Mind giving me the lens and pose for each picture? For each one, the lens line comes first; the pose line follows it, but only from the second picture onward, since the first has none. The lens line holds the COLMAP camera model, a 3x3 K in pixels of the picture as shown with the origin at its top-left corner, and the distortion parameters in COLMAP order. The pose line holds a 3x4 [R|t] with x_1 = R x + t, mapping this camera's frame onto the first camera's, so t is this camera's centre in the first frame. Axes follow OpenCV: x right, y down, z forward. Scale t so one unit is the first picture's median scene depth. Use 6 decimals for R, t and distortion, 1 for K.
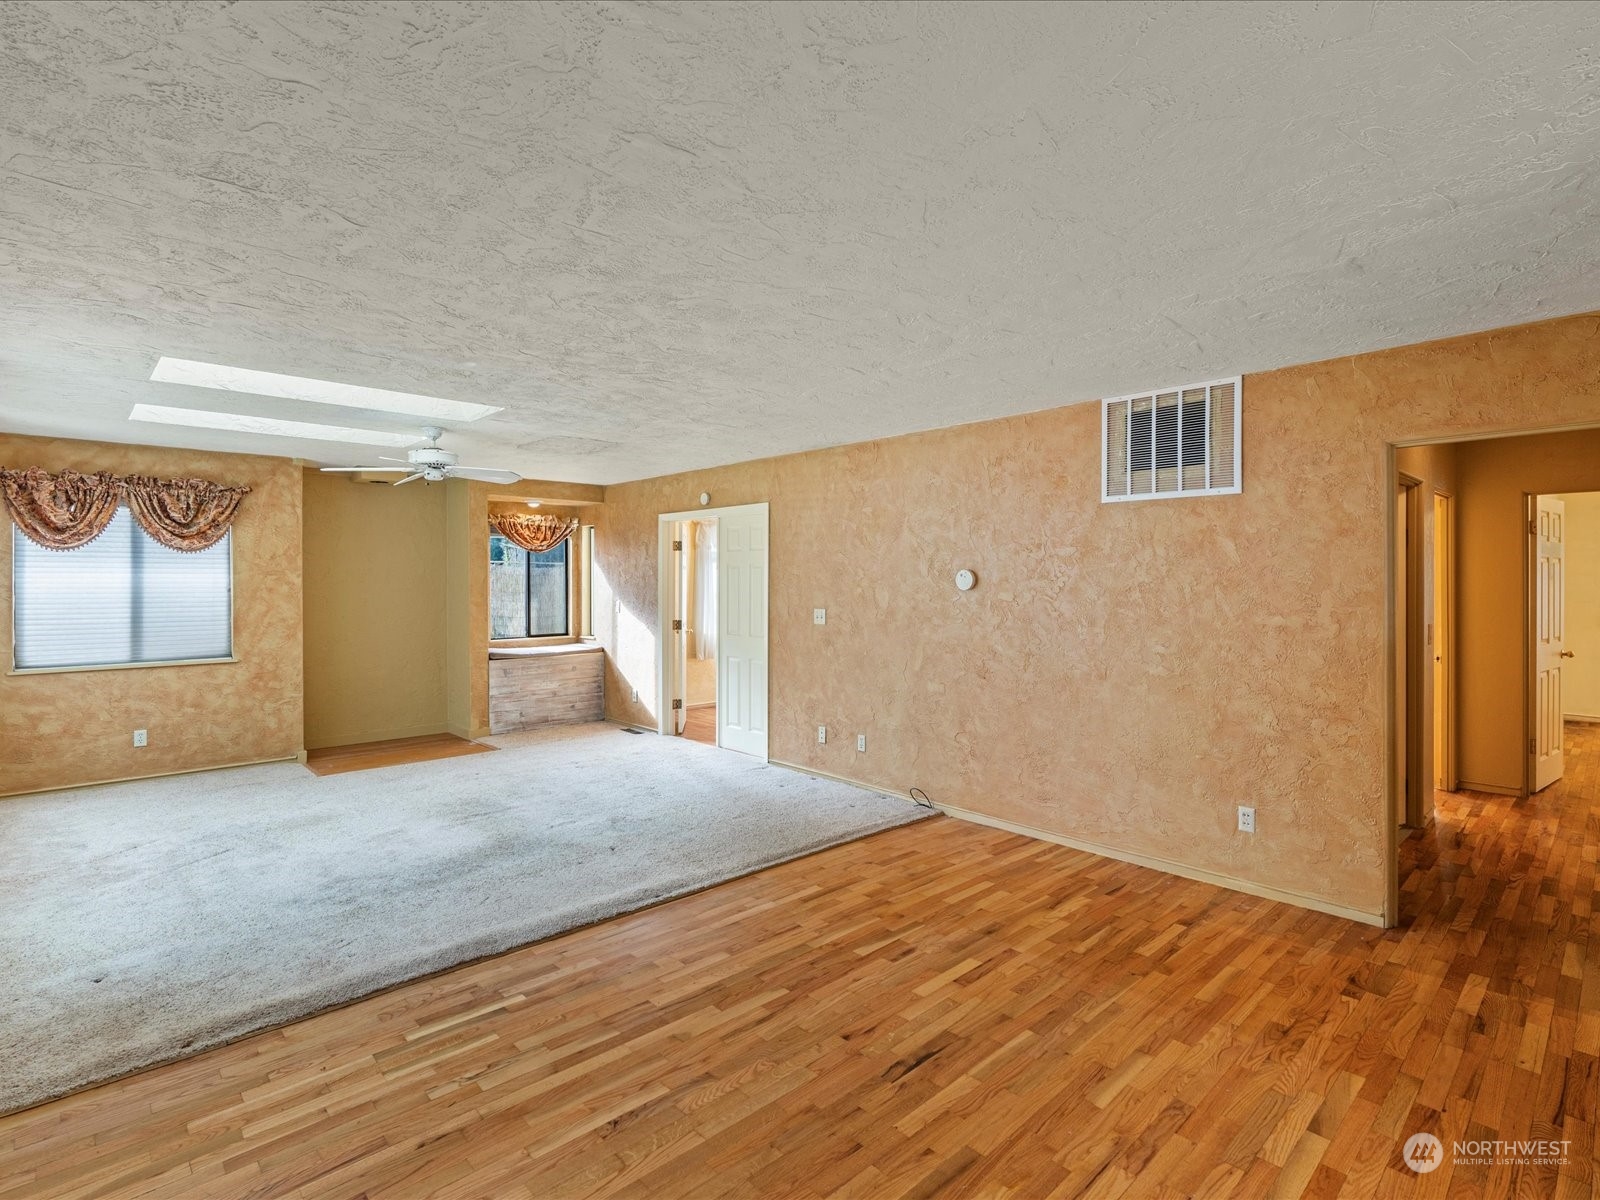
lens RADIAL K [[787.7, 0, 796.6], [0, 787.7, 582.2], [0, 0, 1]] dist [-0.004492, 0.000395]
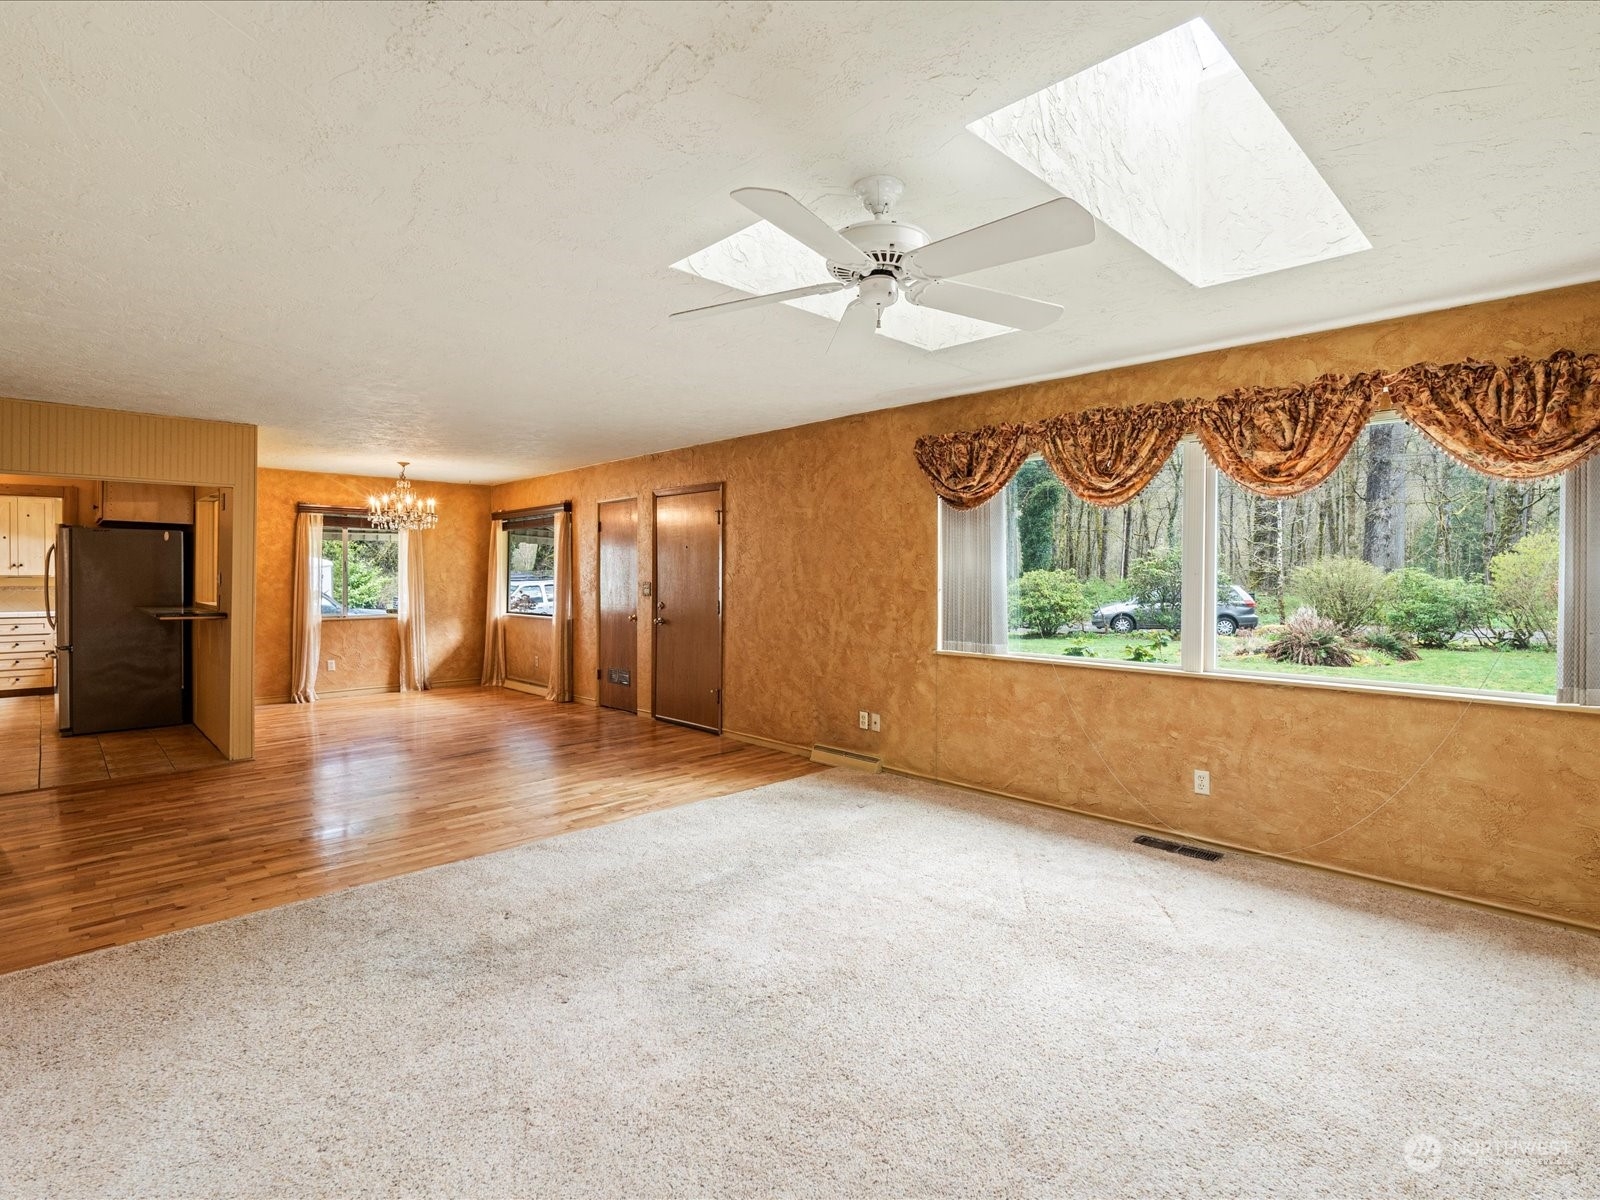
lens RADIAL K [[787.7, 0, 796.6], [0, 787.7, 582.2], [0, 0, 1]] dist [-0.004492, 0.000395]
pose [[-0.999915, -0.000988, -0.013039, -0.529734], [-0.001084, 0.999973, 0.007306, 0.028700], [0.013031, 0.007319, -0.999888, 1.861026]]
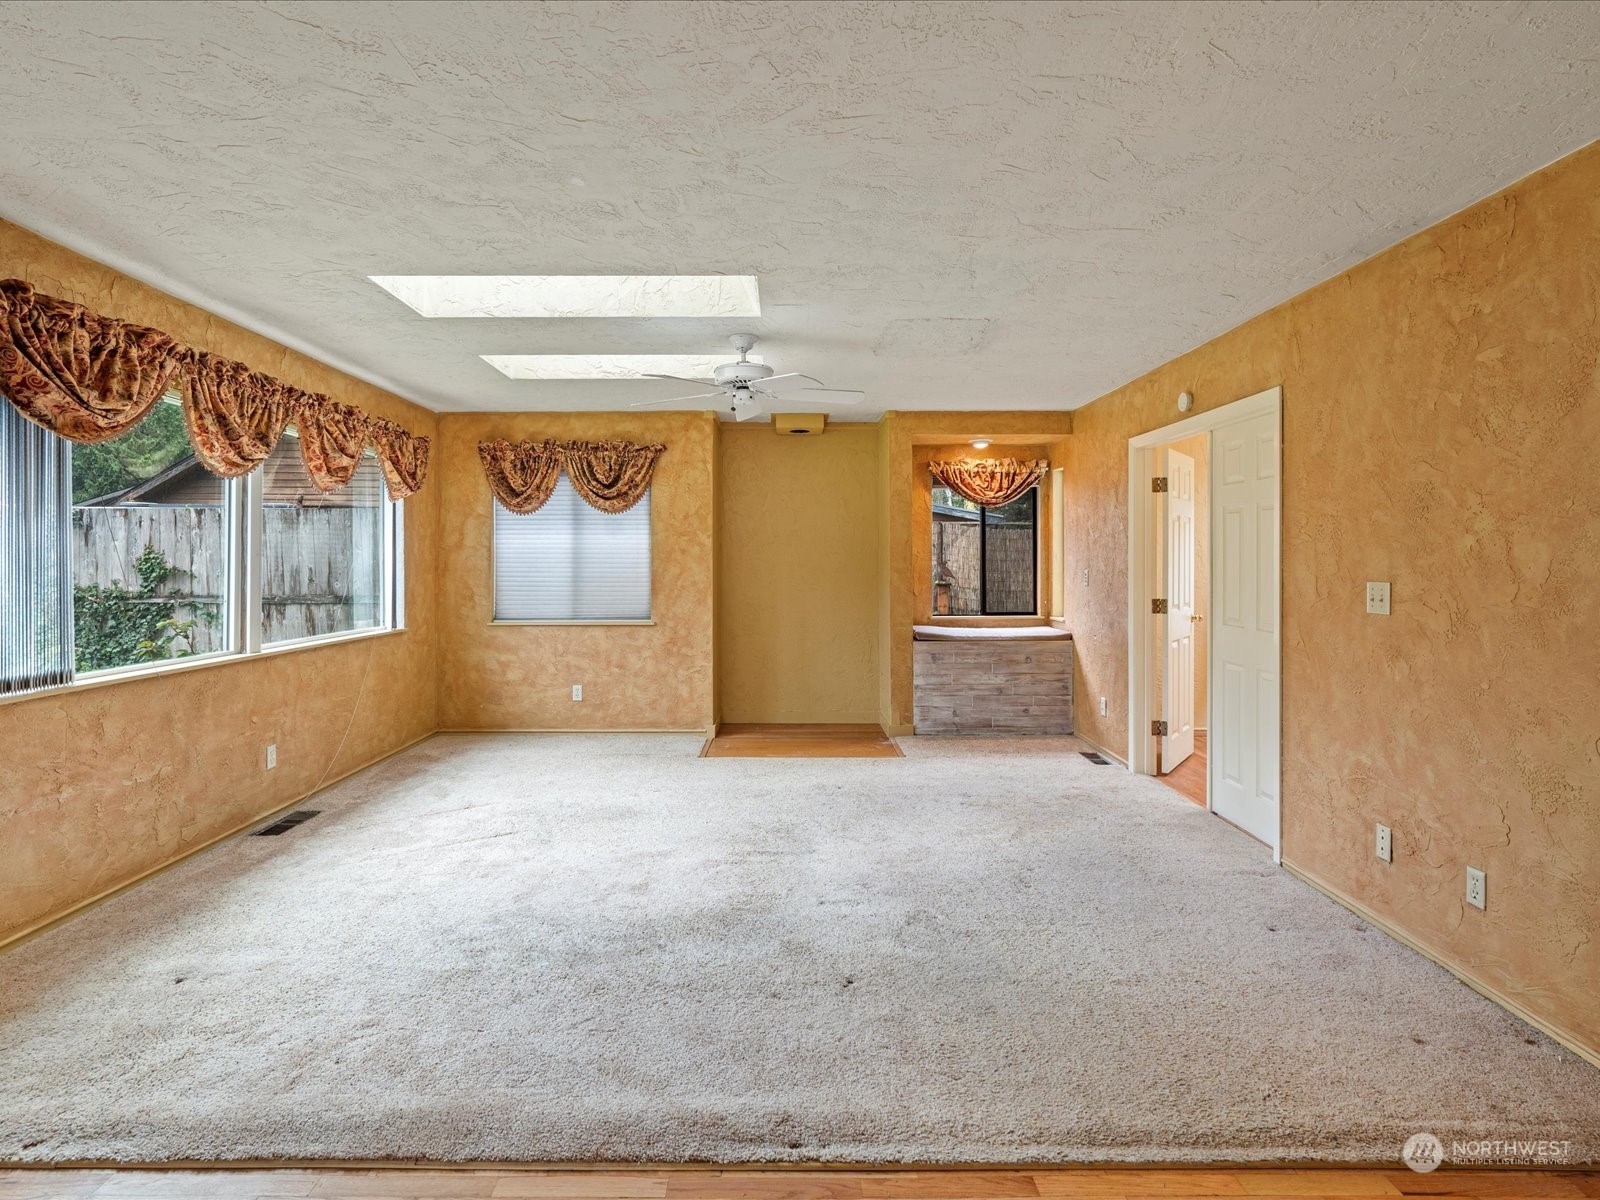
lens RADIAL K [[814.2, 0, 795.2], [0, 814.2, 553.9], [0, 0, 1]] dist [-0.006580, 0.000422]
pose [[0.735682, -0.003446, -0.677318, 0.154548], [-0.001389, 0.999977, -0.006596, 0.030013], [0.677325, 0.005793, 0.735661, 0.573551]]
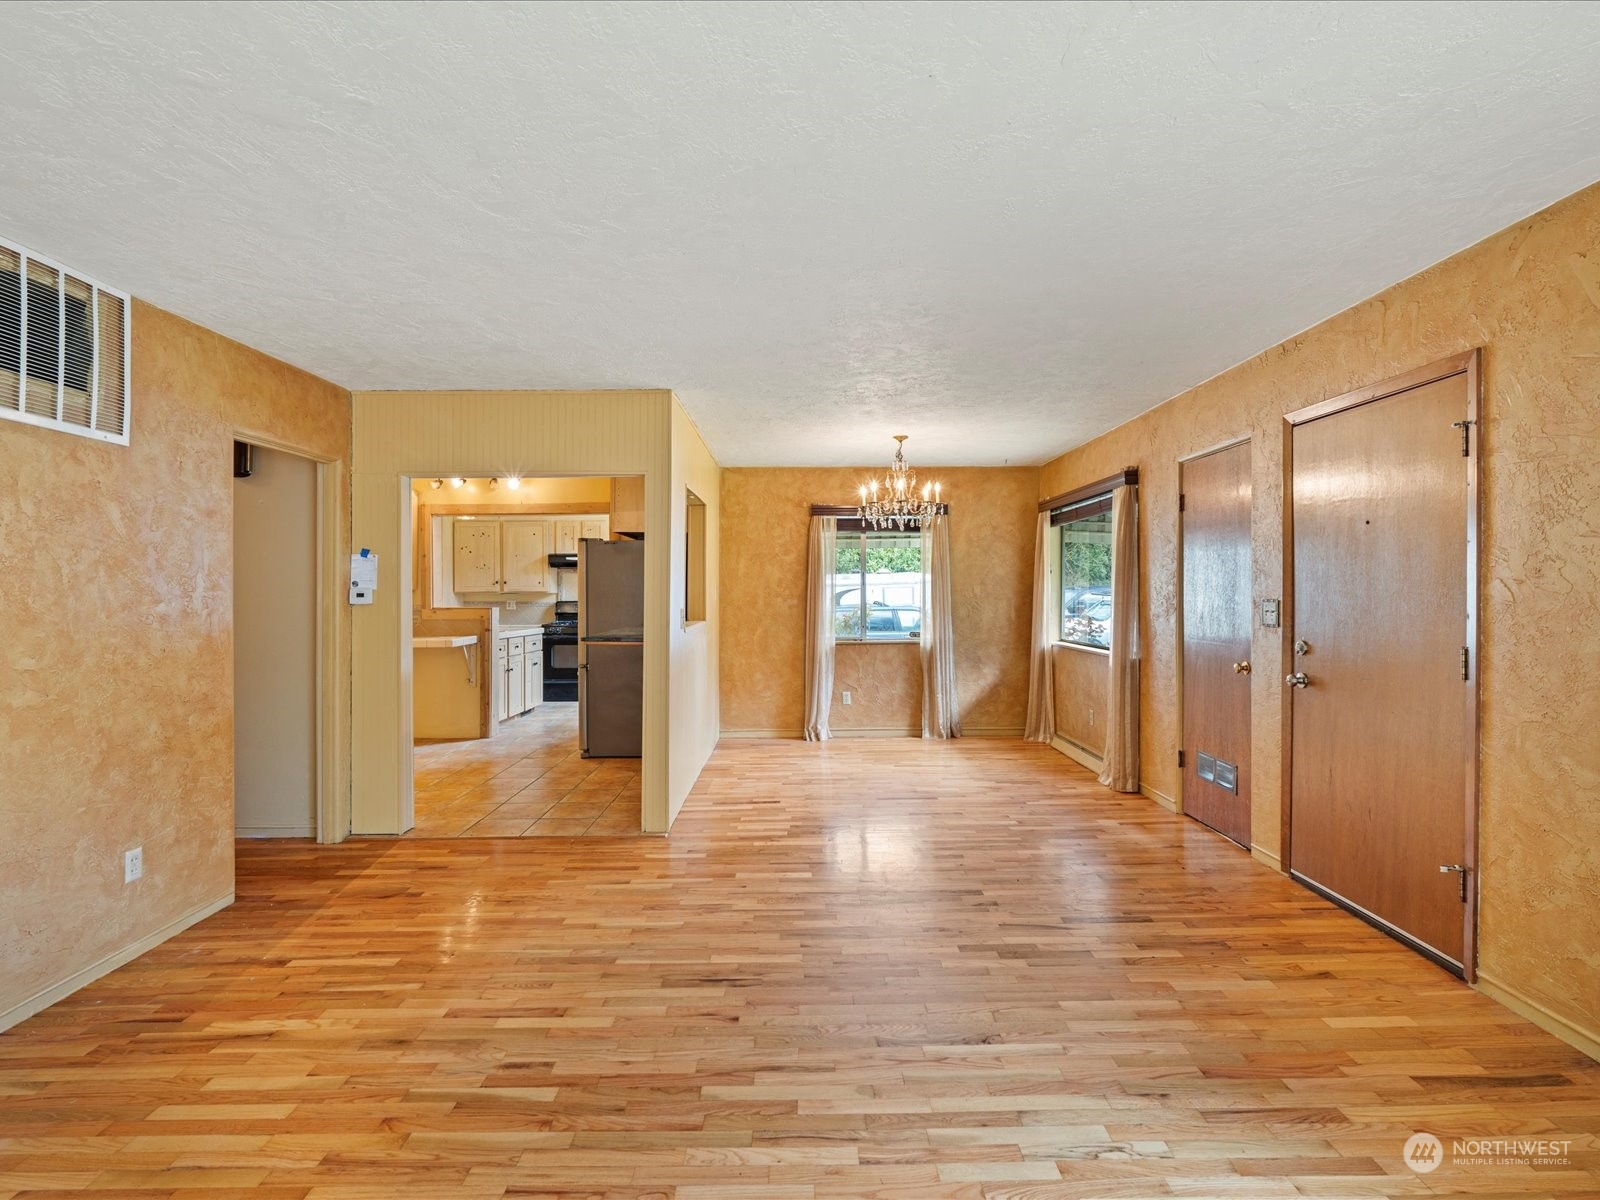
lens RADIAL K [[789.6, 0, 802.9], [0, 789.6, 594.1], [0, 0, 1]] dist [-0.000520, 0.000788]
pose [[-0.736658, 0.000605, 0.676265, -0.425957], [0.003995, 0.999986, 0.003458, 0.030657], [-0.676254, 0.005249, -0.736650, 1.067268]]
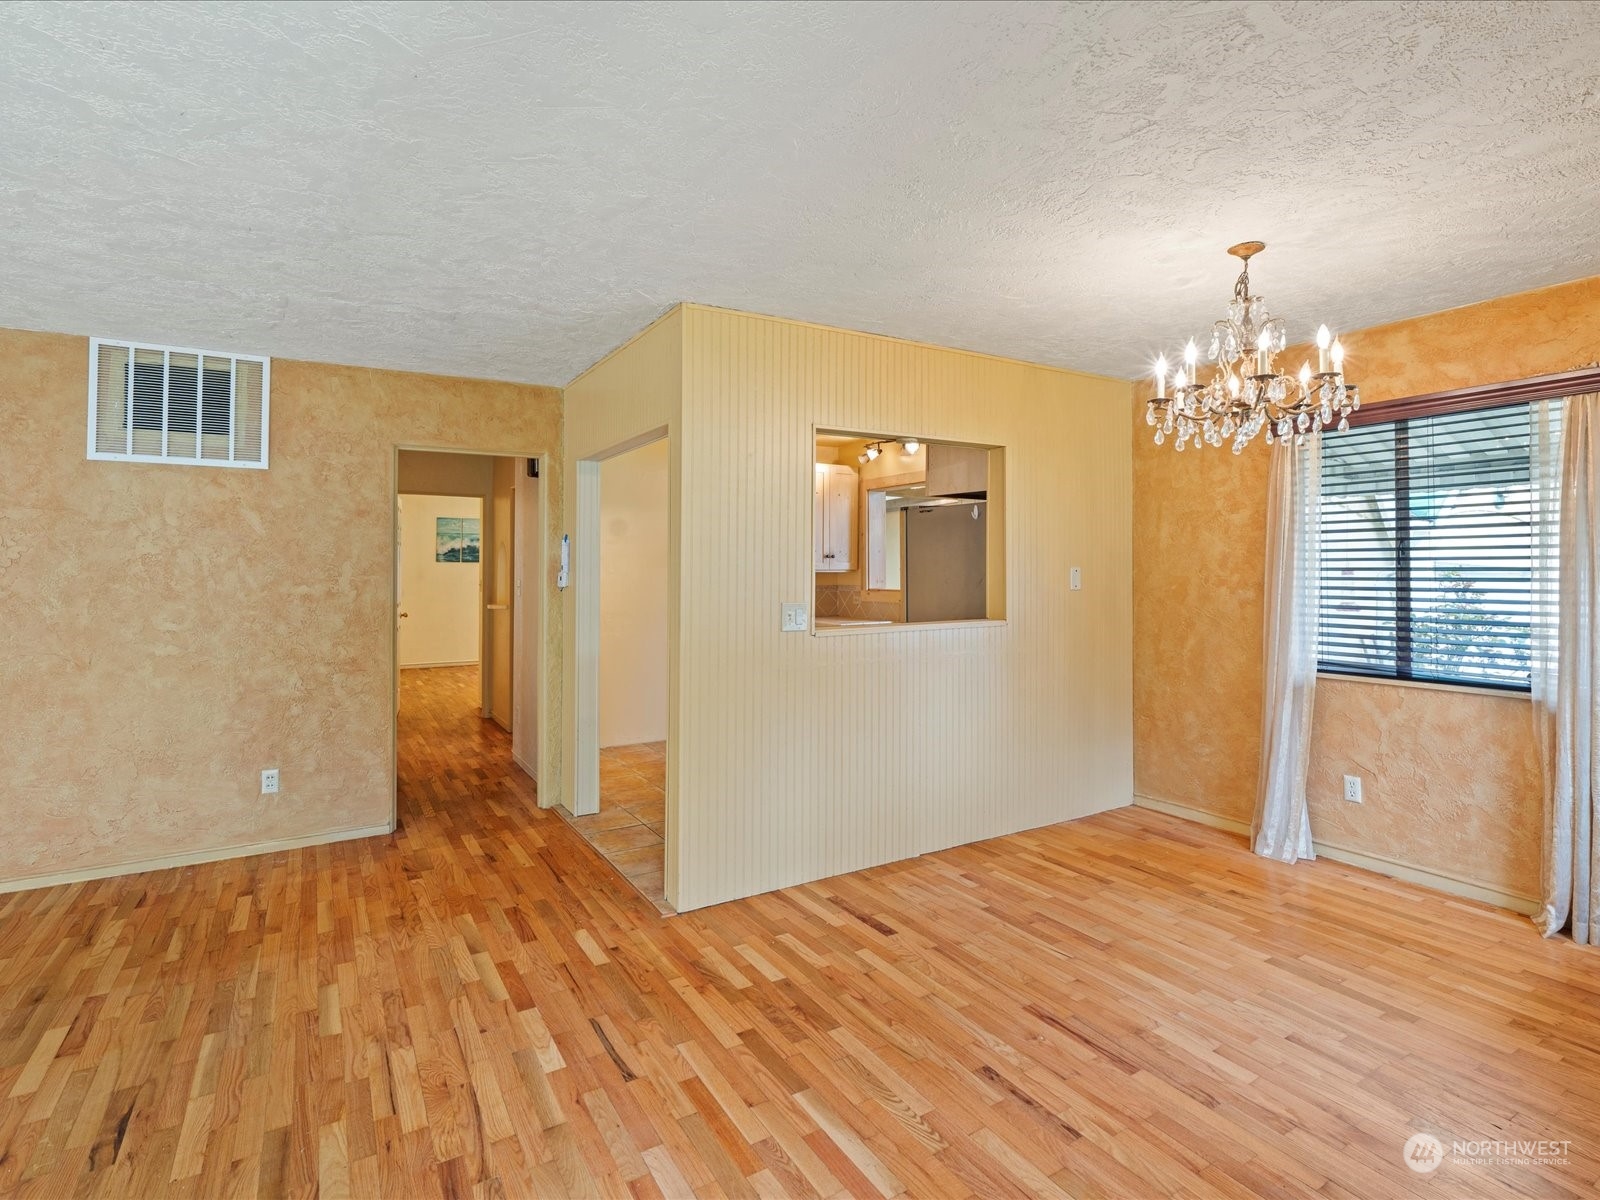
lens RADIAL K [[805.9, 0, 803.3], [0, 805.9, 552.5], [0, 0, 1]] dist [-0.005798, 0.000113]
pose [[0.202865, 0.017776, 0.979045, -0.317127], [0.002117, 0.999825, -0.018592, 0.017826], [-0.979204, 0.005845, 0.202792, 0.083437]]
